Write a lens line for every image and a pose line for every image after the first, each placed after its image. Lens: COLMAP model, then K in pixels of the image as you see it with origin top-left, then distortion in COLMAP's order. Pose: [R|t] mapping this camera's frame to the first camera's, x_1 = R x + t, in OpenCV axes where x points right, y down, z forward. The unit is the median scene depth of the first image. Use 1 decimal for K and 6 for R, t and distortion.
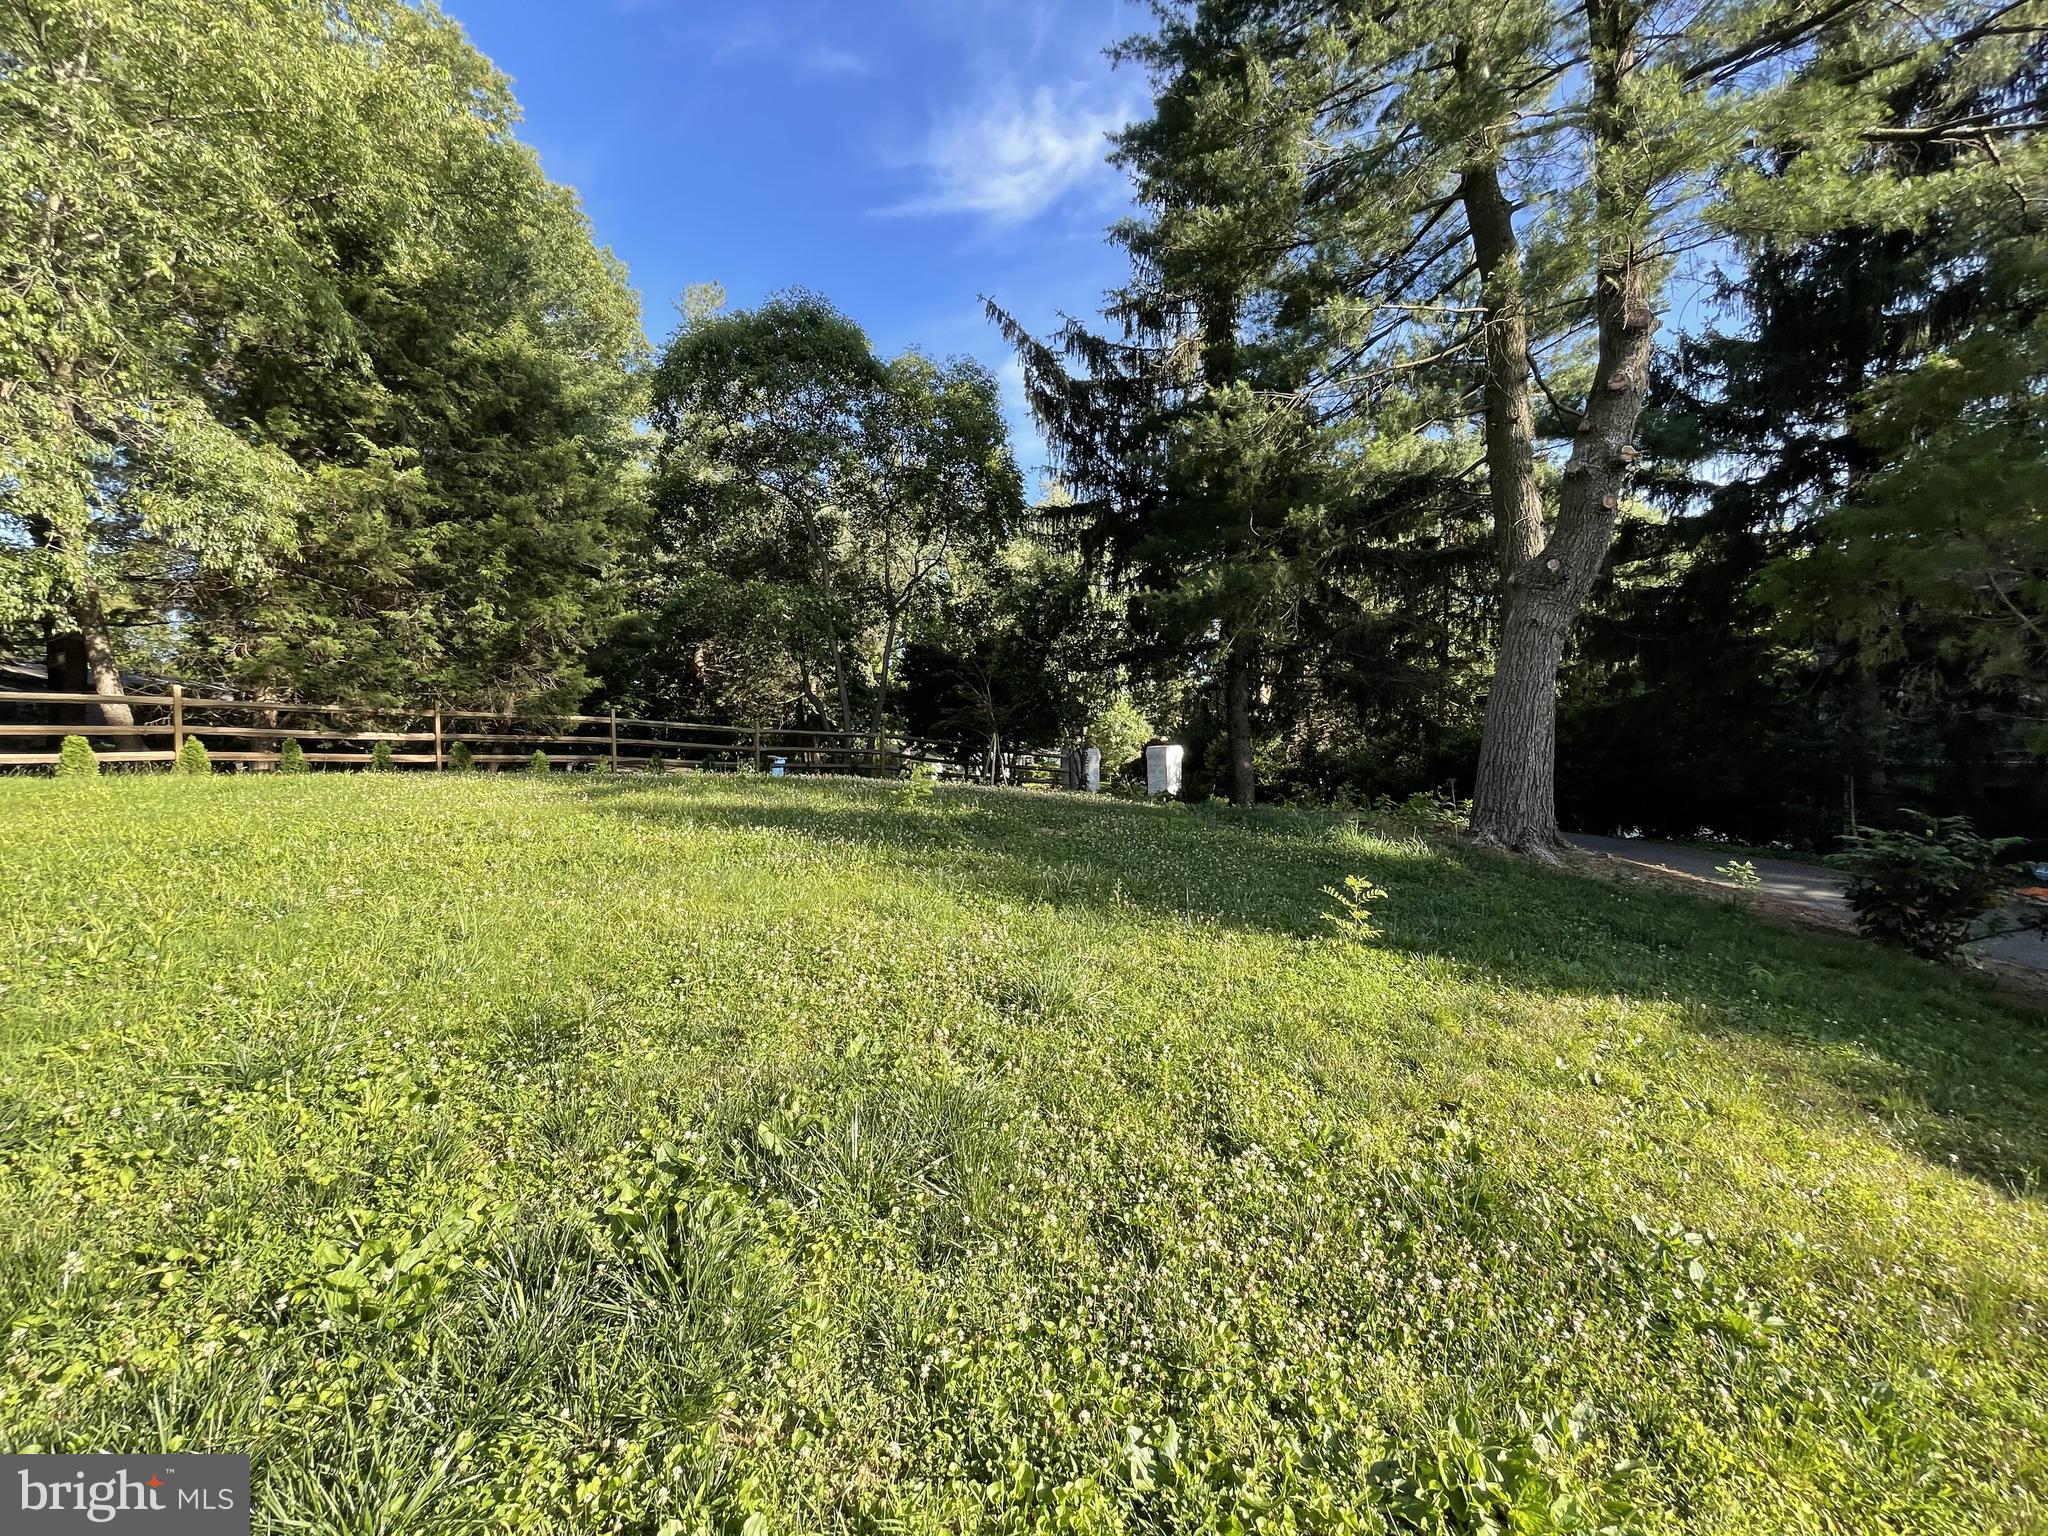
lens RADIAL K [[829.7, 0, 1033.1], [0, 829.7, 775.9], [0, 0, 1]] dist [-0.002696, 0.000412]
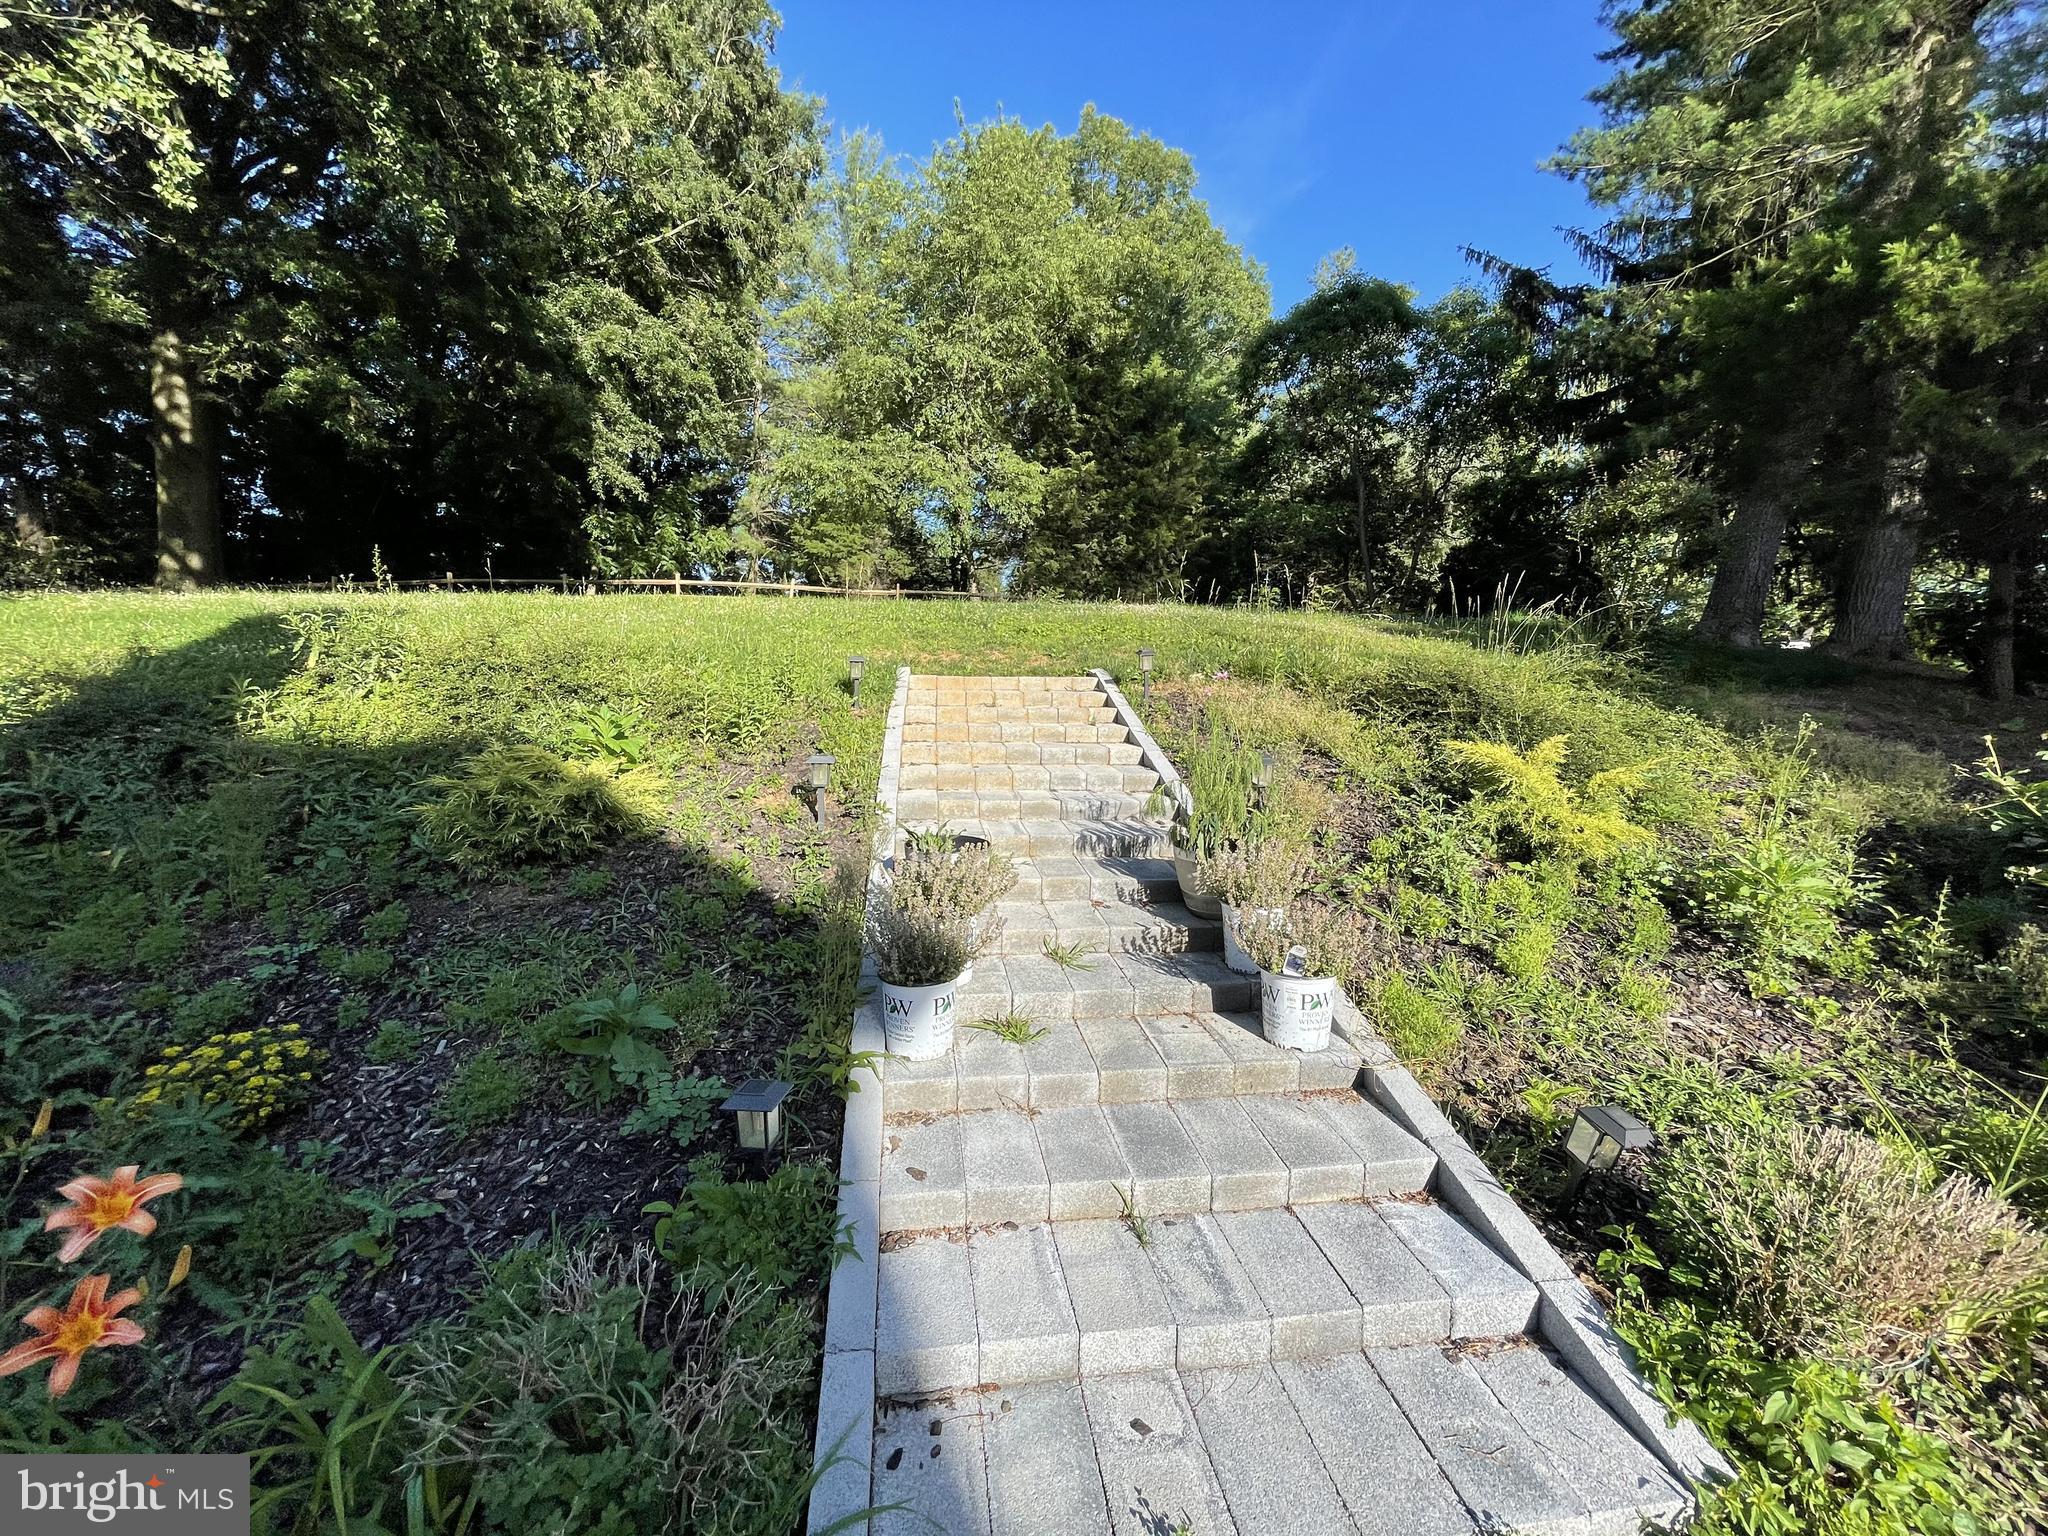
lens RADIAL K [[829.7, 0, 1032.1], [0, 829.7, 764.9], [0, 0, 1]] dist [-0.002696, 0.000412]
pose [[0.710699, 0.100892, -0.696224, 0.466118], [-0.060513, 0.994762, 0.082382, 0.139291], [0.700889, -0.016418, 0.713081, -0.375869]]
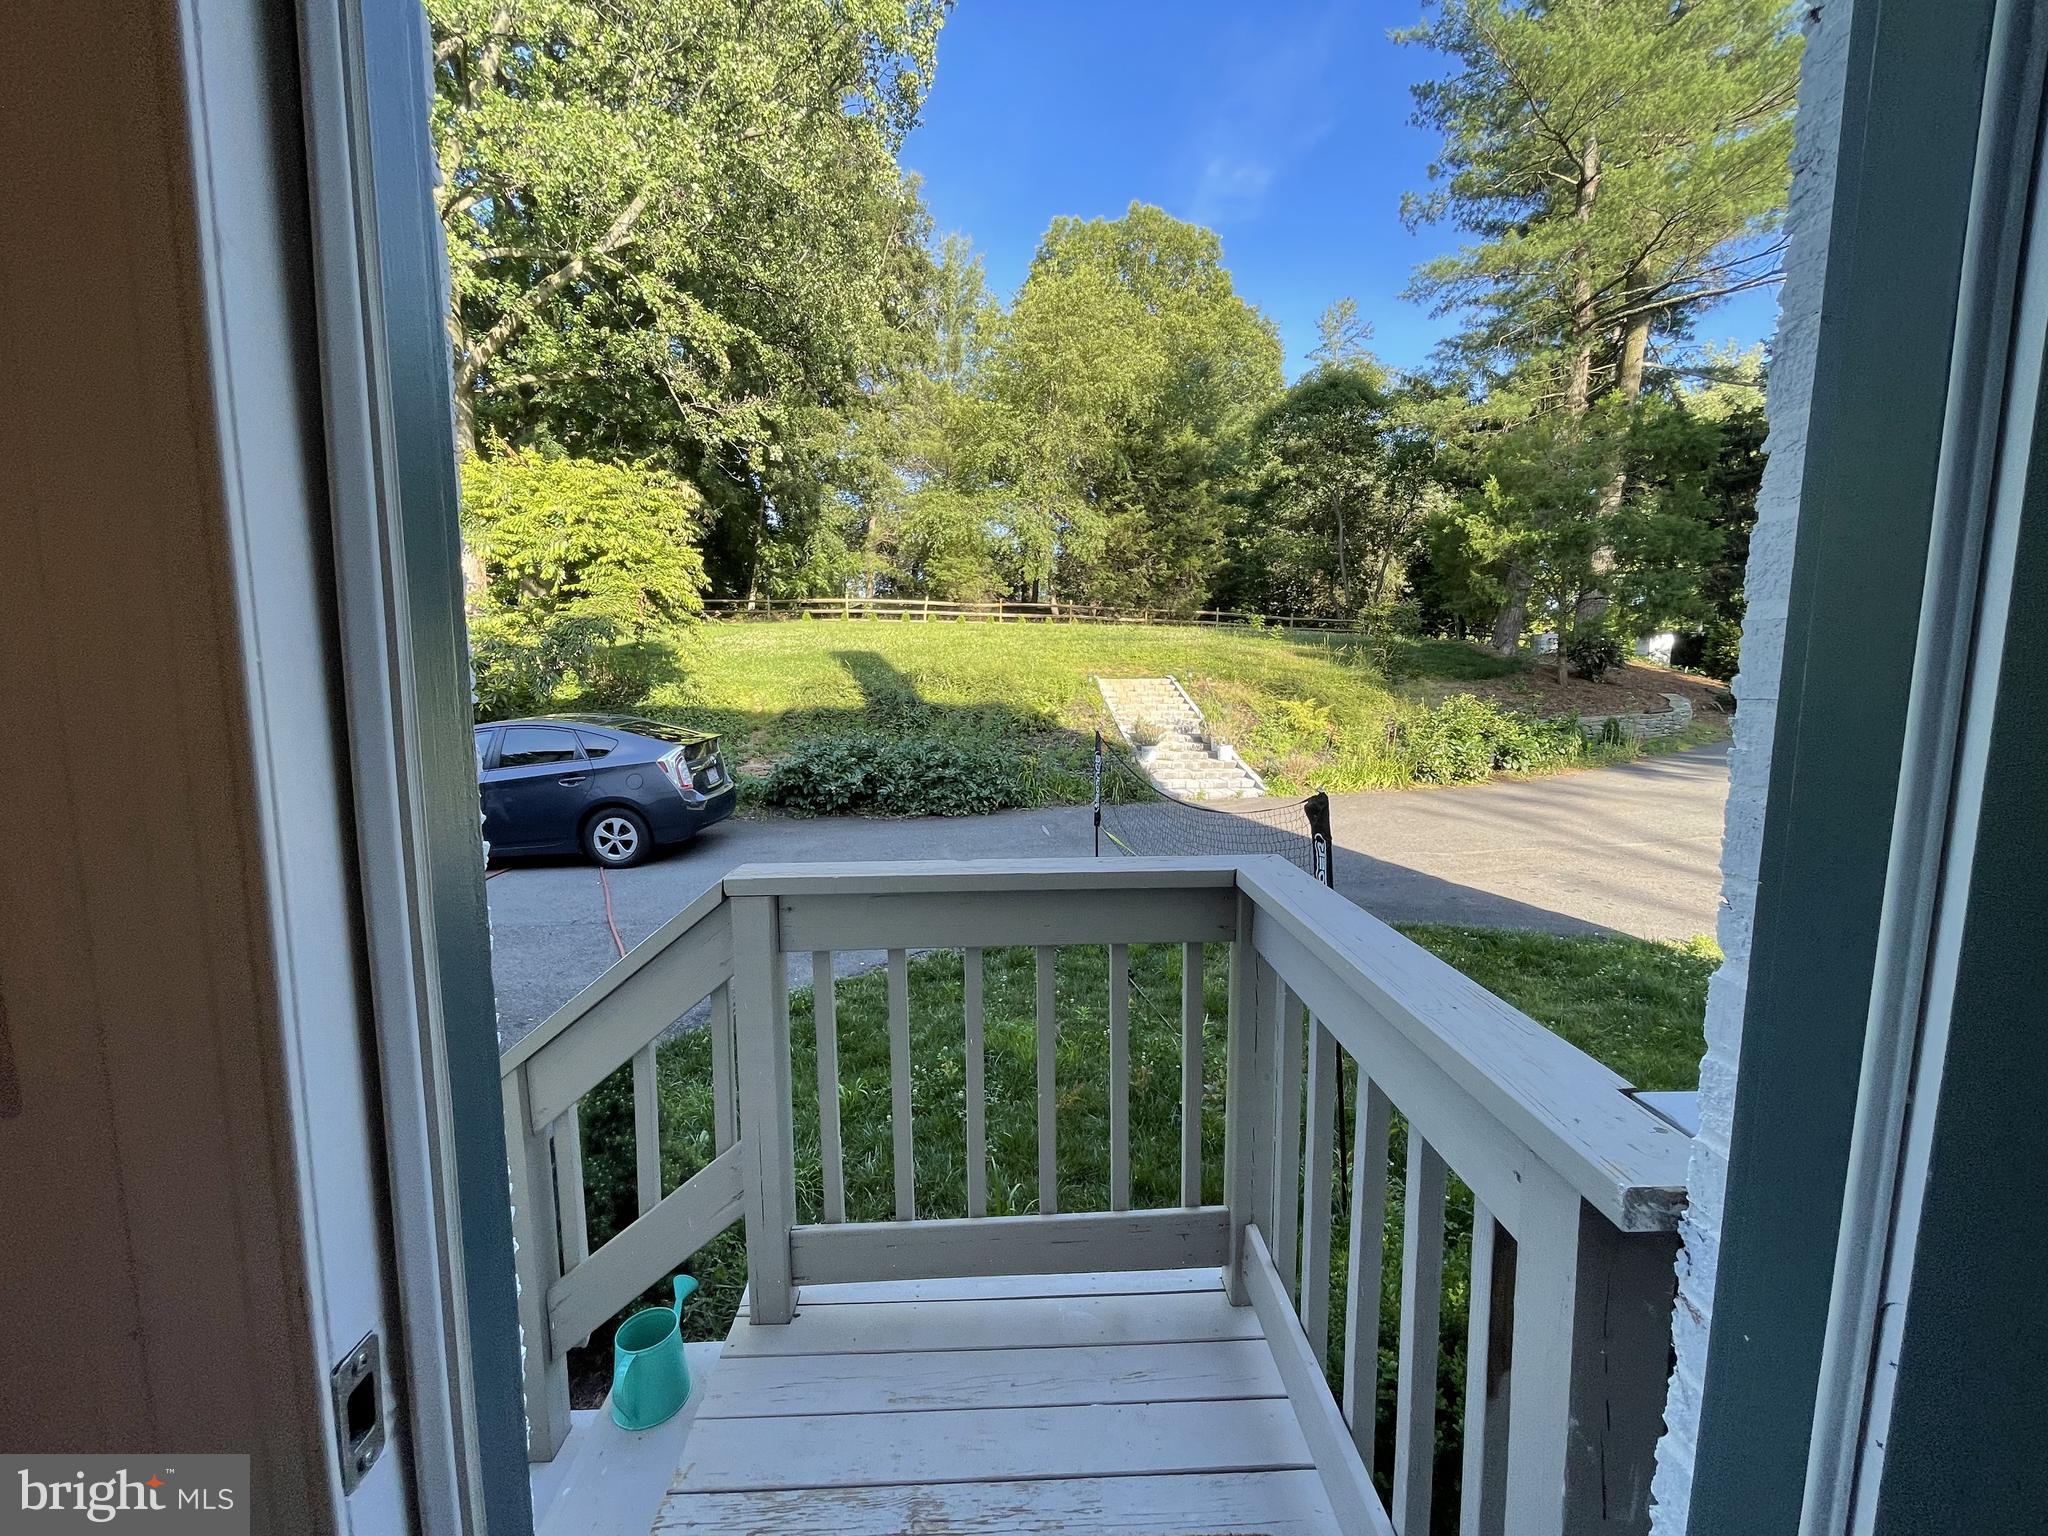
lens RADIAL K [[803.7, 0, 1012.4], [0, 803.7, 772.7], [0, 0, 1]] dist [0.001352, 0.000017]
pose [[0.667219, 0.126387, -0.734060, 0.858344], [-0.049904, 0.990870, 0.125244, 0.128199], [0.743188, -0.046933, 0.667435, -0.936402]]
